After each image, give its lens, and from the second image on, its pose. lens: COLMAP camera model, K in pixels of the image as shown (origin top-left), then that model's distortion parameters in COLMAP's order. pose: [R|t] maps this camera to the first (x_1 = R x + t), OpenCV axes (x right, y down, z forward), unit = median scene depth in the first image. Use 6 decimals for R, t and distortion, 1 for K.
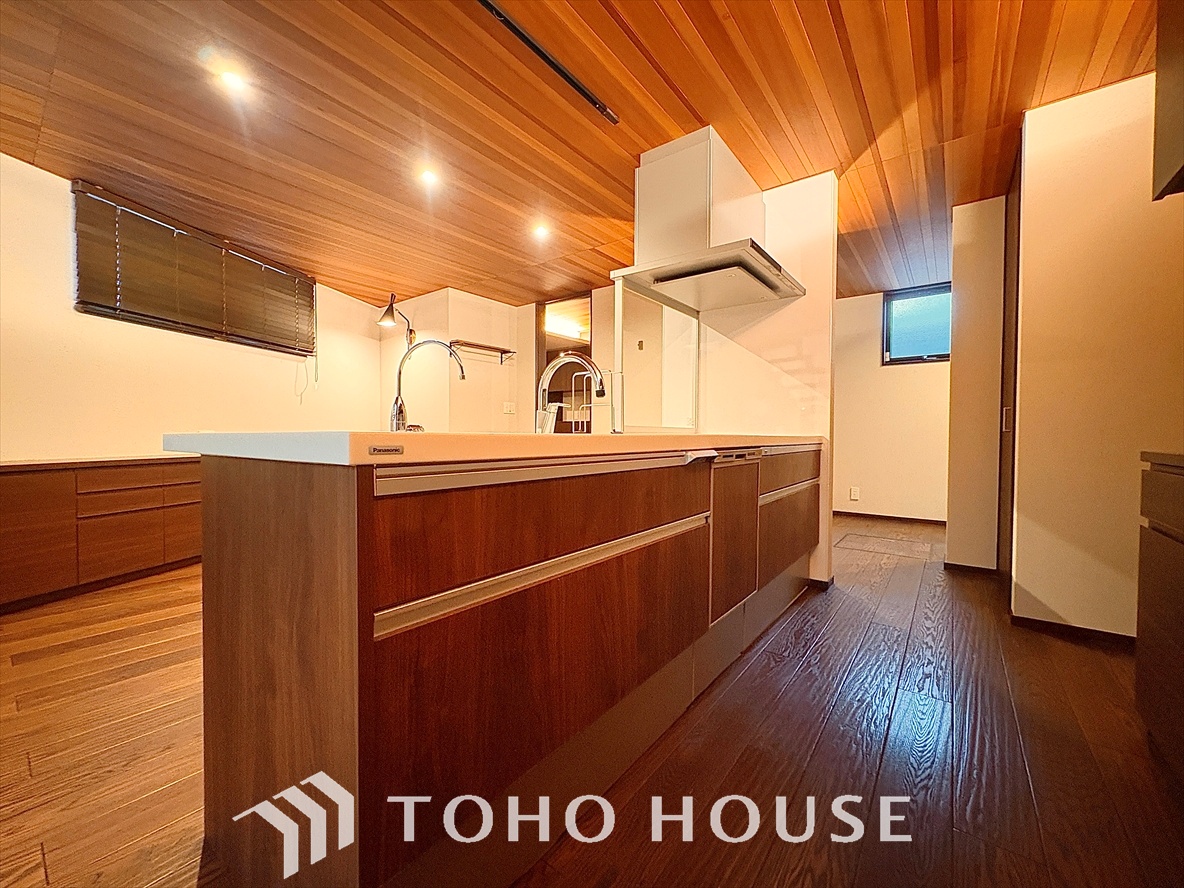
lens RADIAL K [[470.9, 0, 592.4], [0, 470.9, 445.2], [0, 0, 1]] dist [-0.000699, -0.000282]
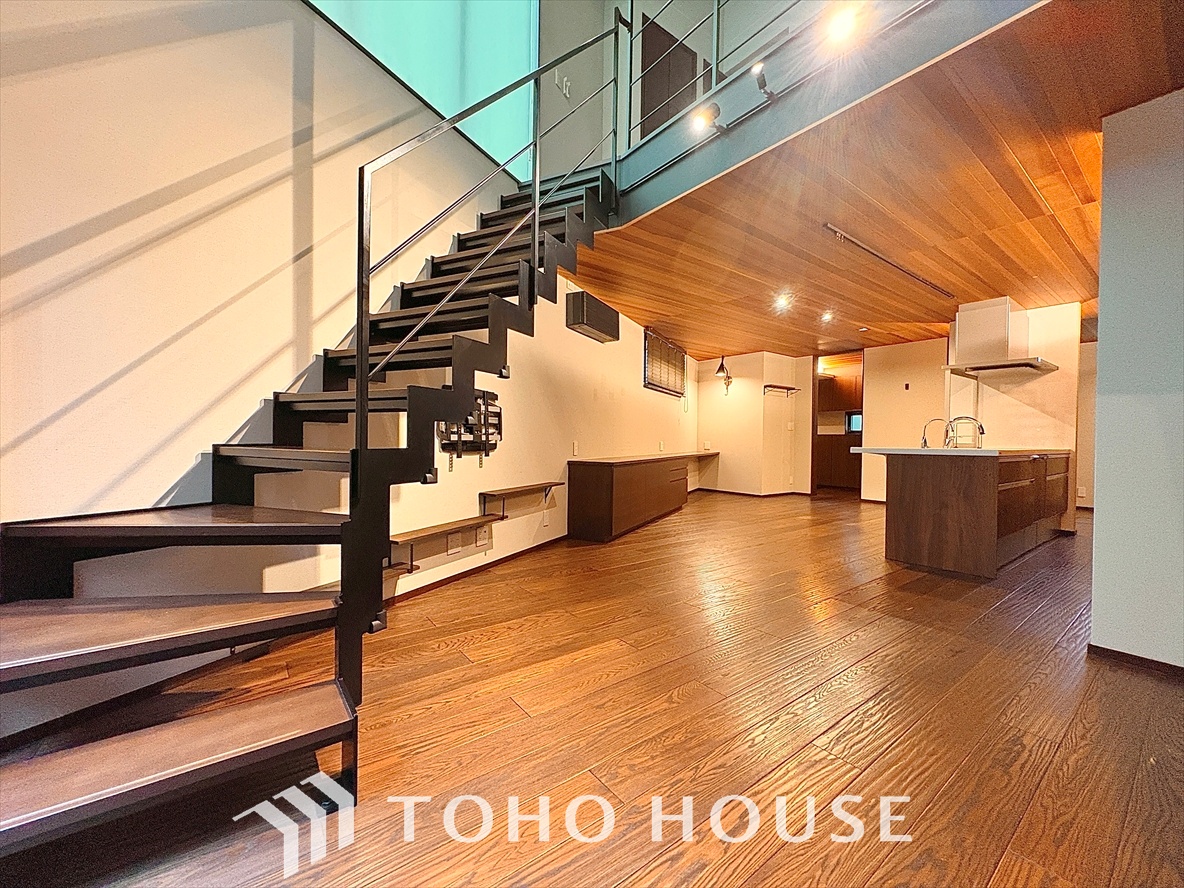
lens RADIAL K [[470.9, 0, 590.9], [0, 470.9, 440.8], [0, 0, 1]] dist [-0.000699, -0.000282]
pose [[0.963828, 0.007461, -0.266422, -0.709740], [-0.012937, 0.999739, -0.018805, 0.004686], [0.266212, 0.021571, 0.963673, -1.087236]]
